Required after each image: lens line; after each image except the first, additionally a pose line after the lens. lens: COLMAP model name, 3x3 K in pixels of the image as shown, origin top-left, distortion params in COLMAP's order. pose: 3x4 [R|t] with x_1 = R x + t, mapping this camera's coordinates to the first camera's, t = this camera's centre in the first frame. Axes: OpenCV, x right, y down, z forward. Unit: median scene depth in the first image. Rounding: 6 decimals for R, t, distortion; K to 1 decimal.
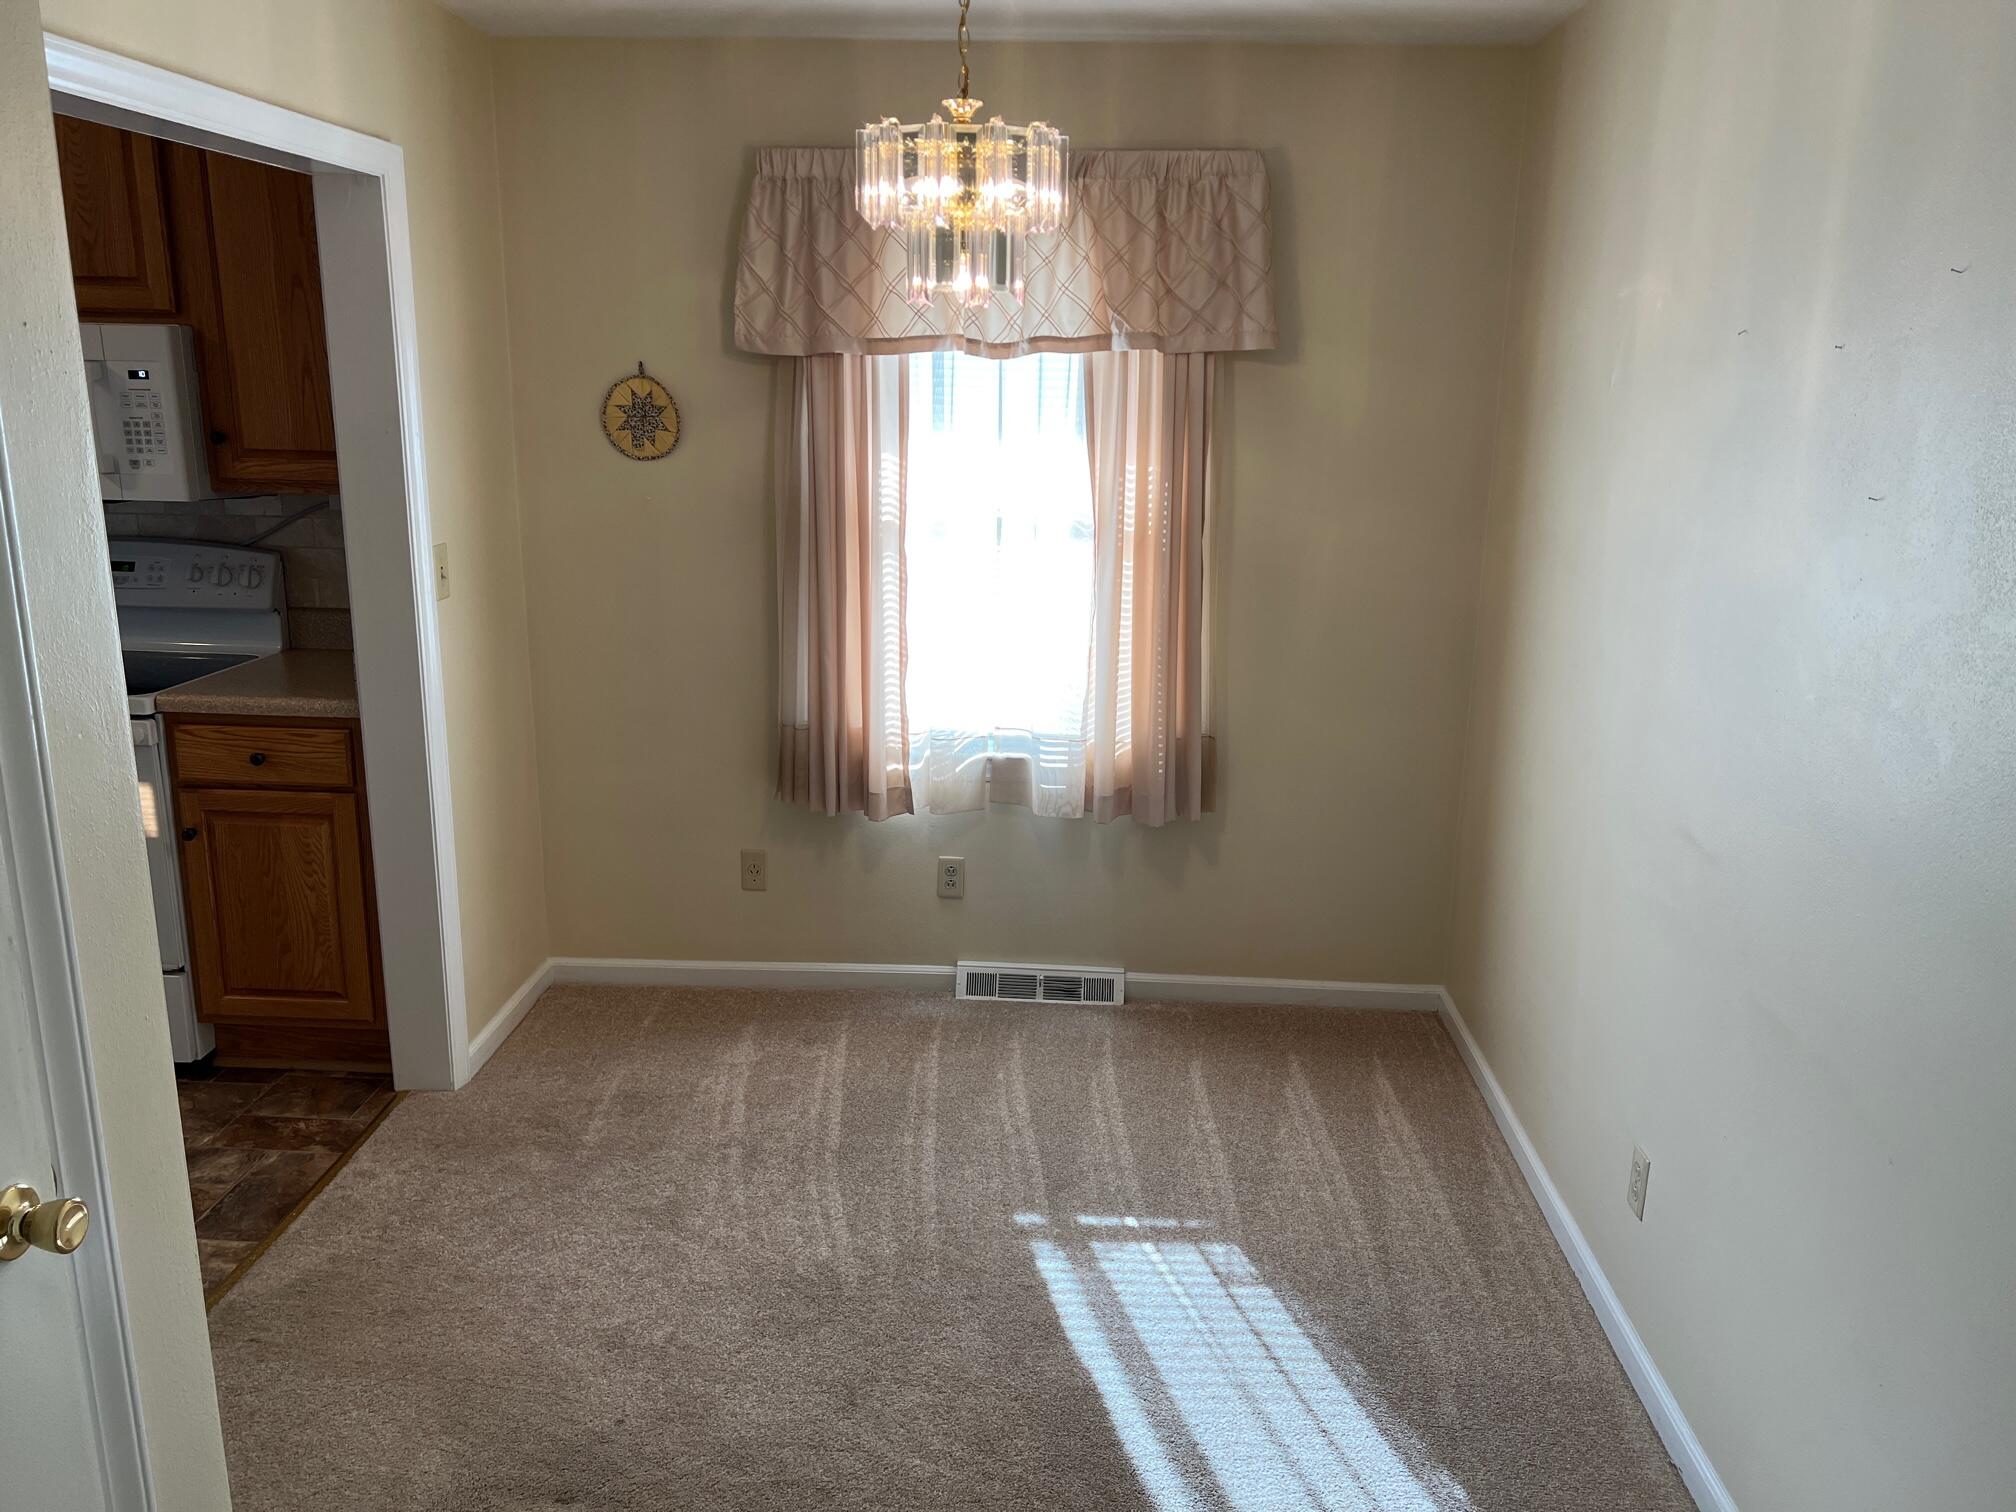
lens RADIAL K [[1505.8, 0, 1008.0], [0, 1505.8, 756.0], [0, 0, 1]] dist [0.103420, -0.139038]
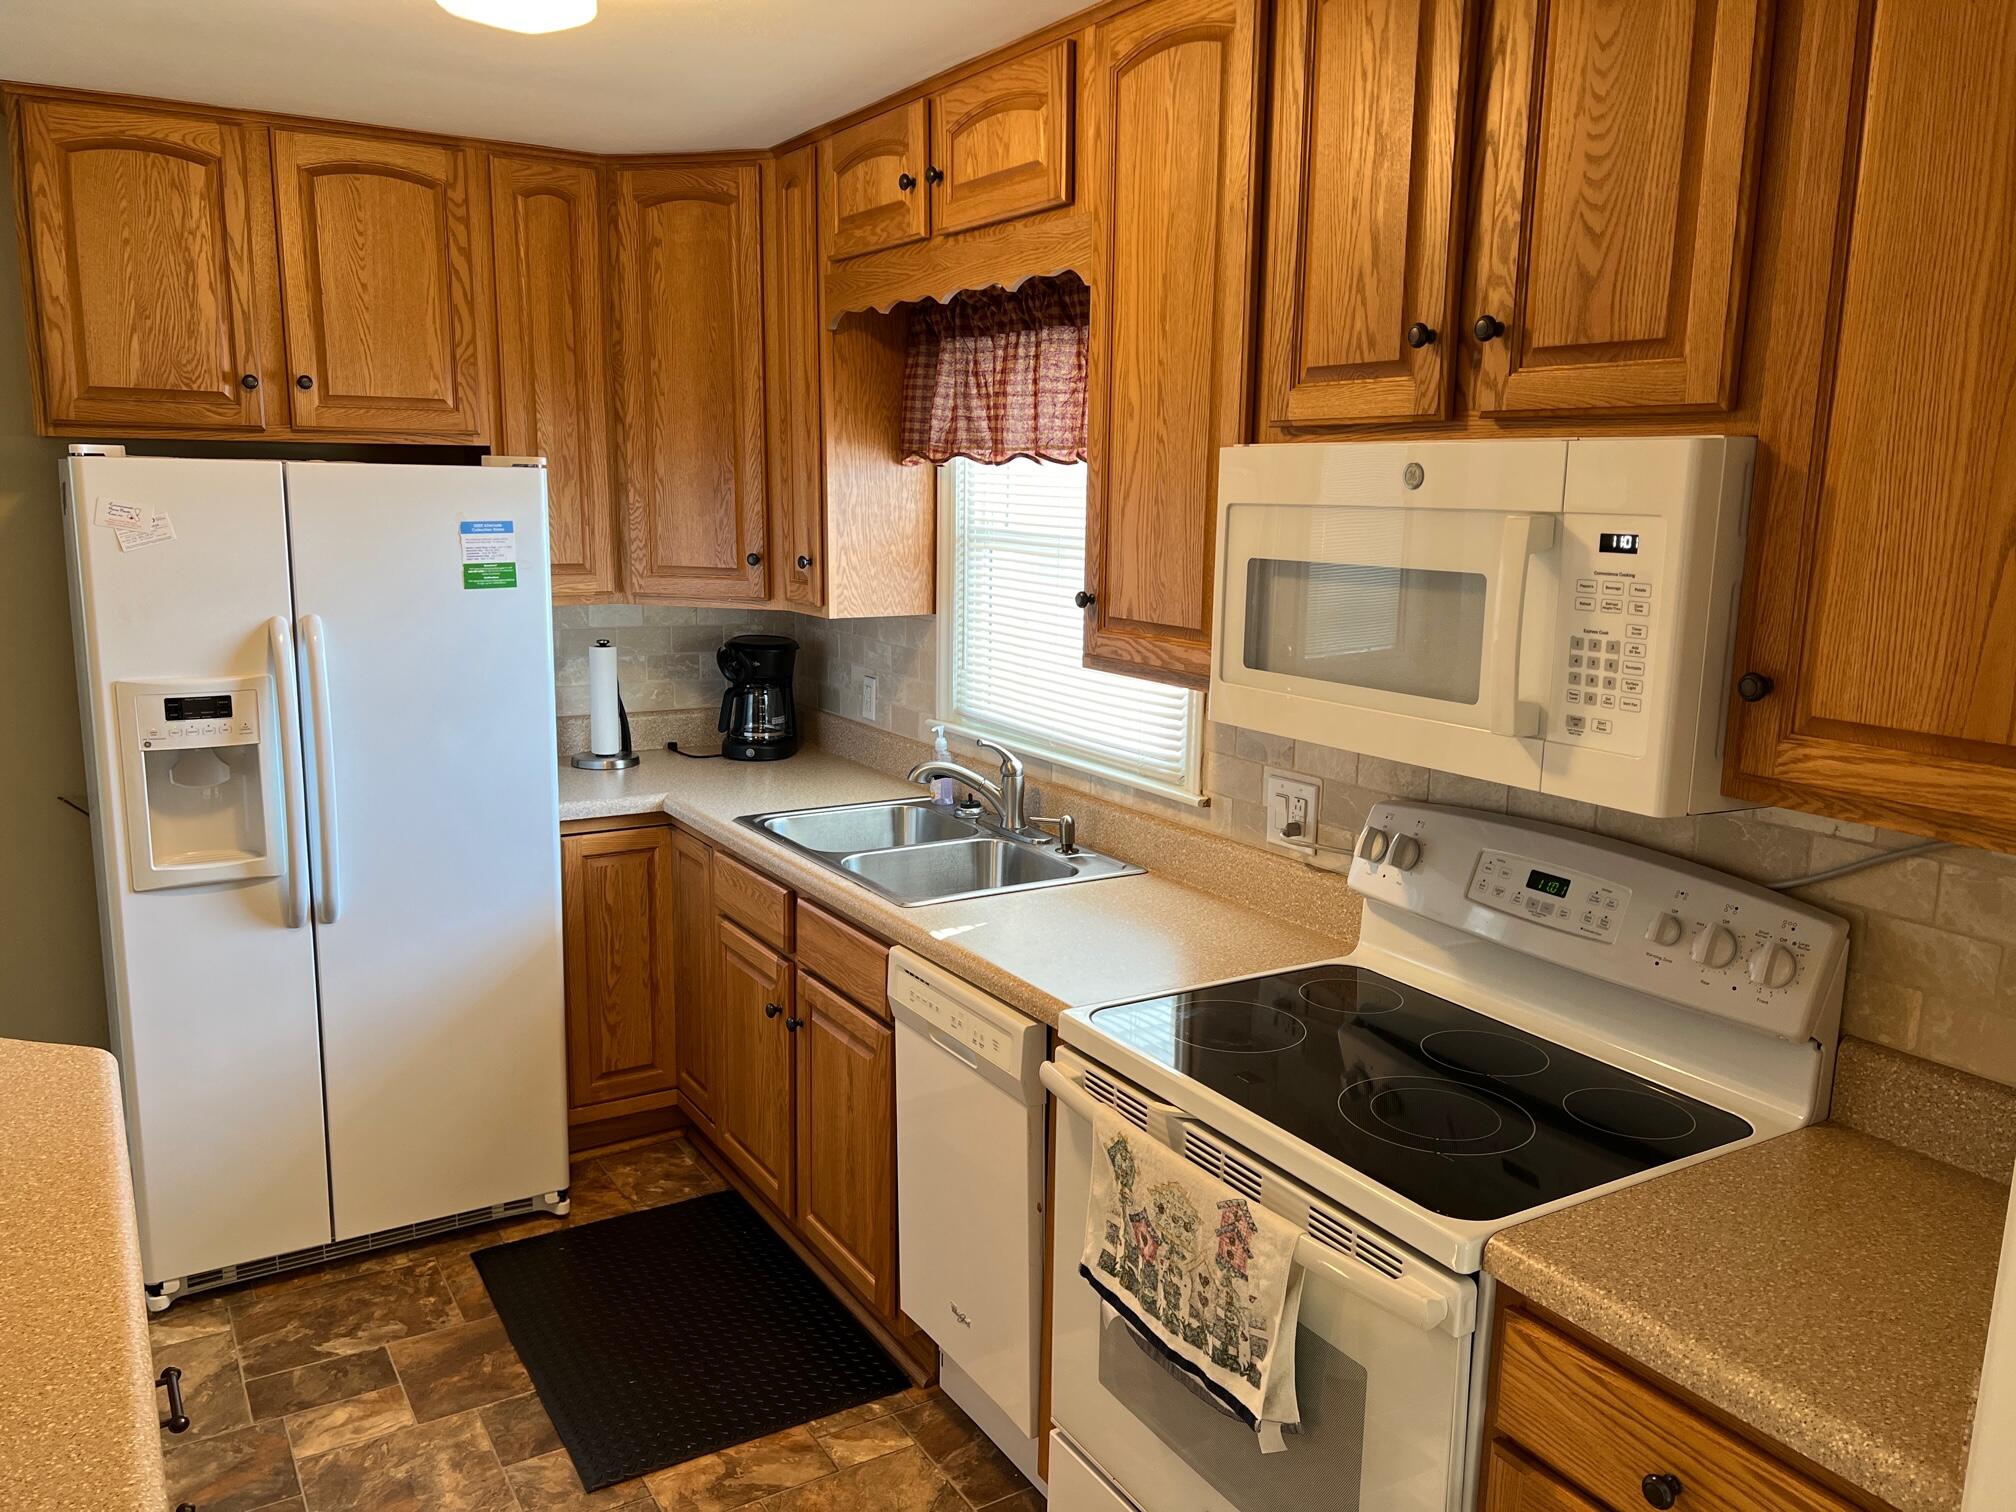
lens RADIAL K [[1513.5, 0, 1000.8], [0, 1513.5, 767.5], [0, 0, 1]] dist [0.059191, -0.063618]
pose [[0.560288, 0.145038, -0.815500, -0.278407], [-0.210425, 0.977173, 0.029220, -0.153409], [0.801123, 0.155231, 0.578019, 0.582207]]
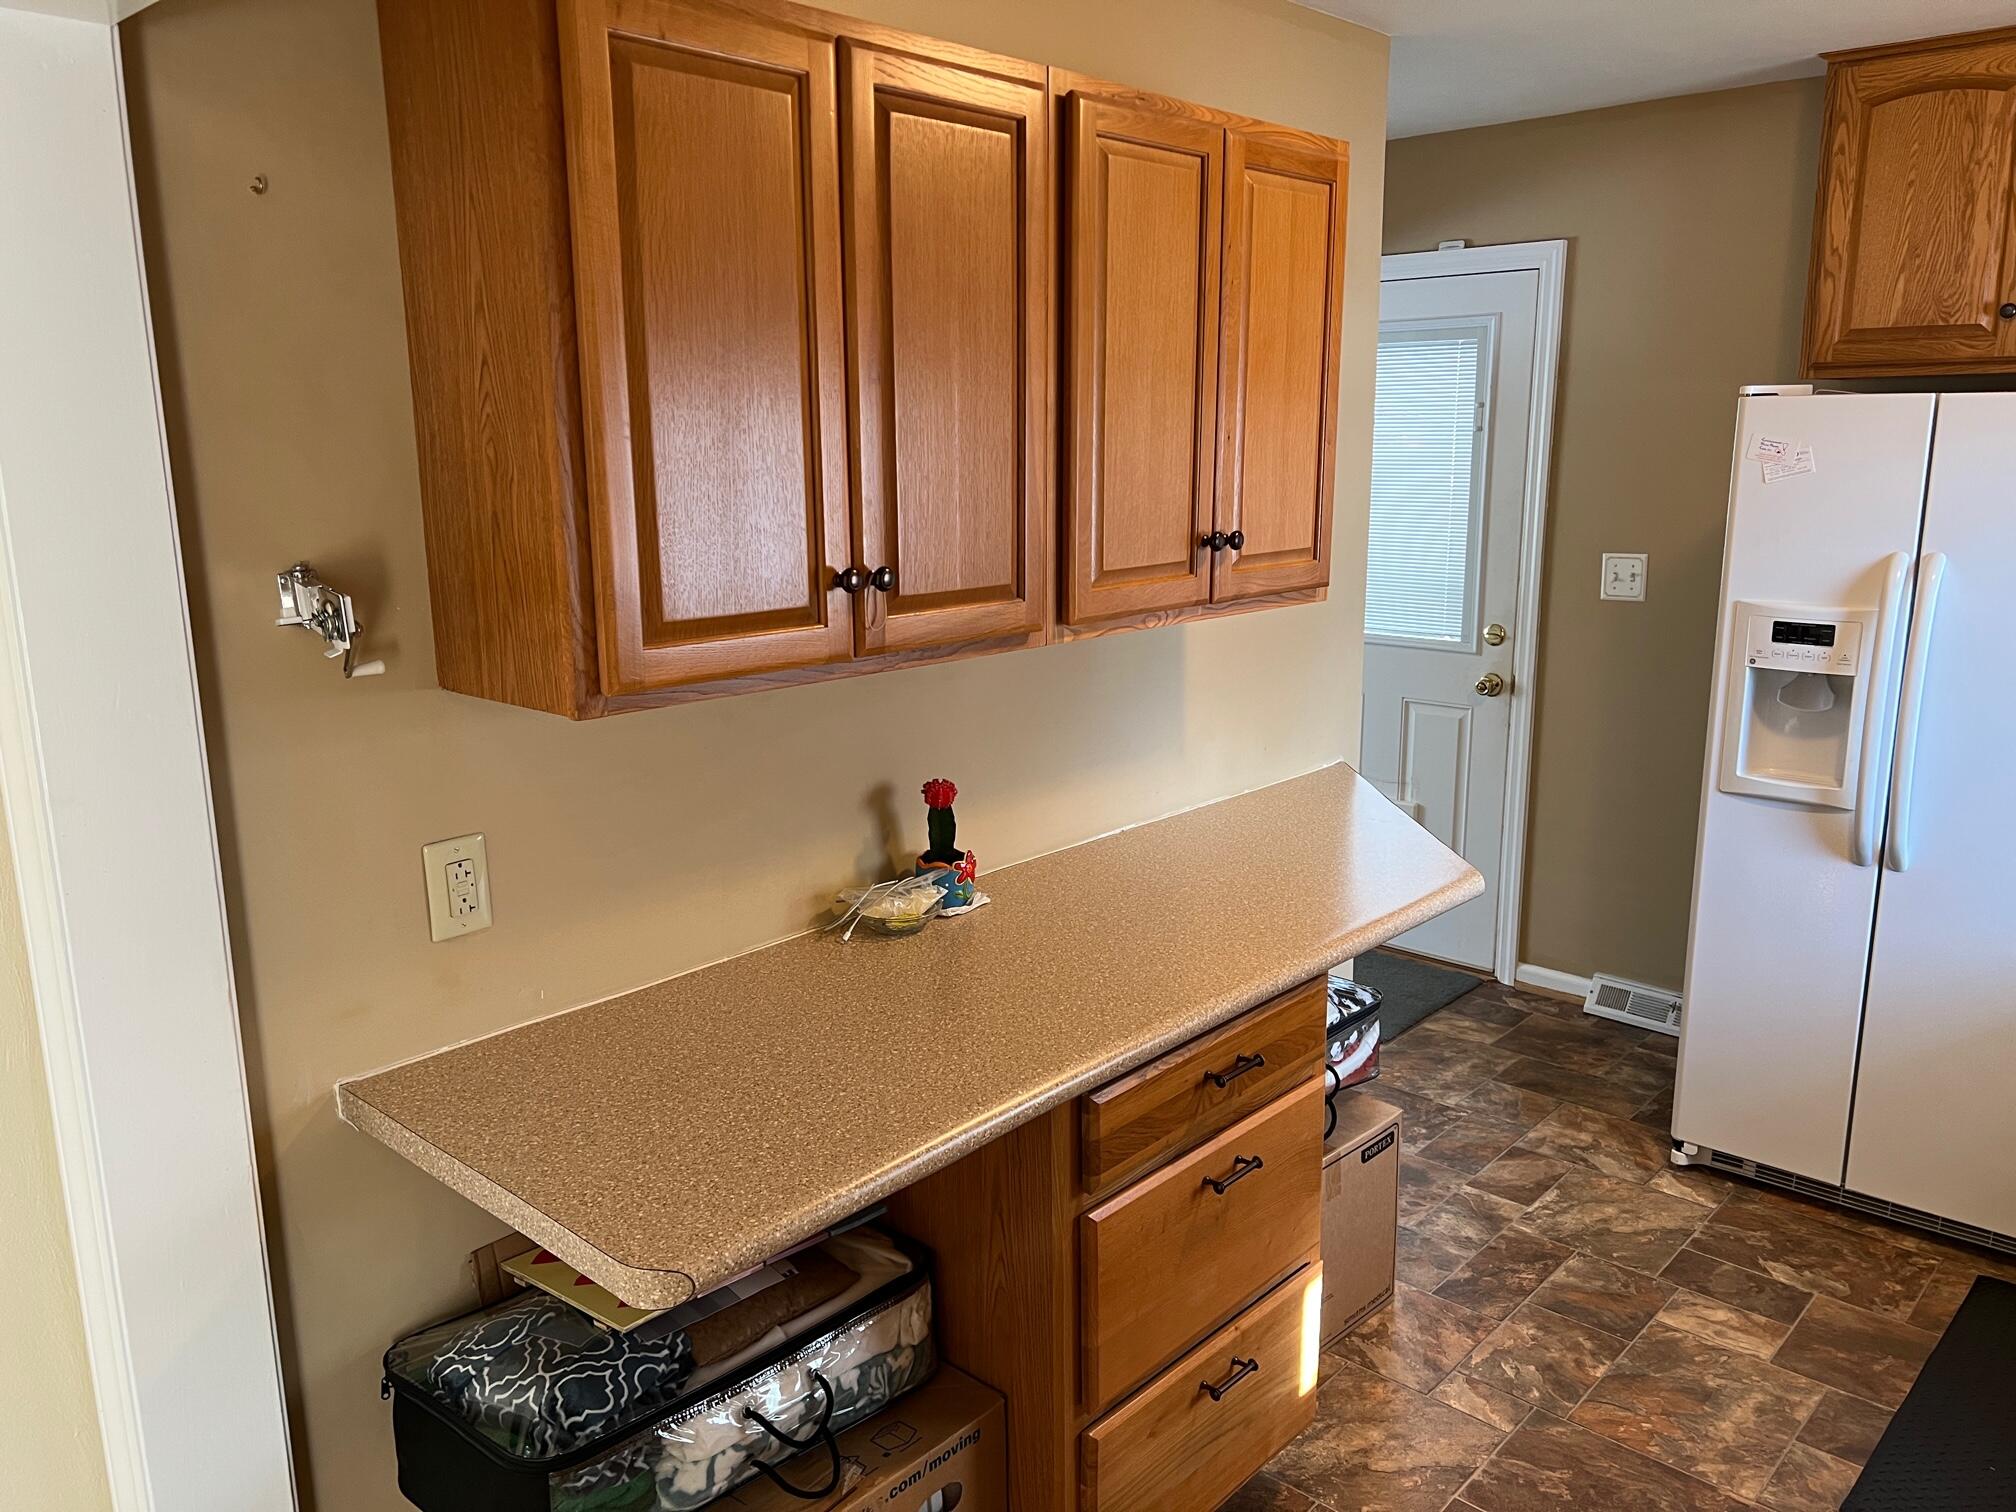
lens RADIAL K [[1518.8, 0, 1002.1], [0, 1518.8, 753.5], [0, 0, 1]] dist [0.073427, -0.079035]
pose [[-0.636428, 0.151985, -0.756214, -0.237857], [-0.193278, 0.917695, 0.347102, -0.222277], [0.746728, 0.367065, -0.554671, 0.875931]]
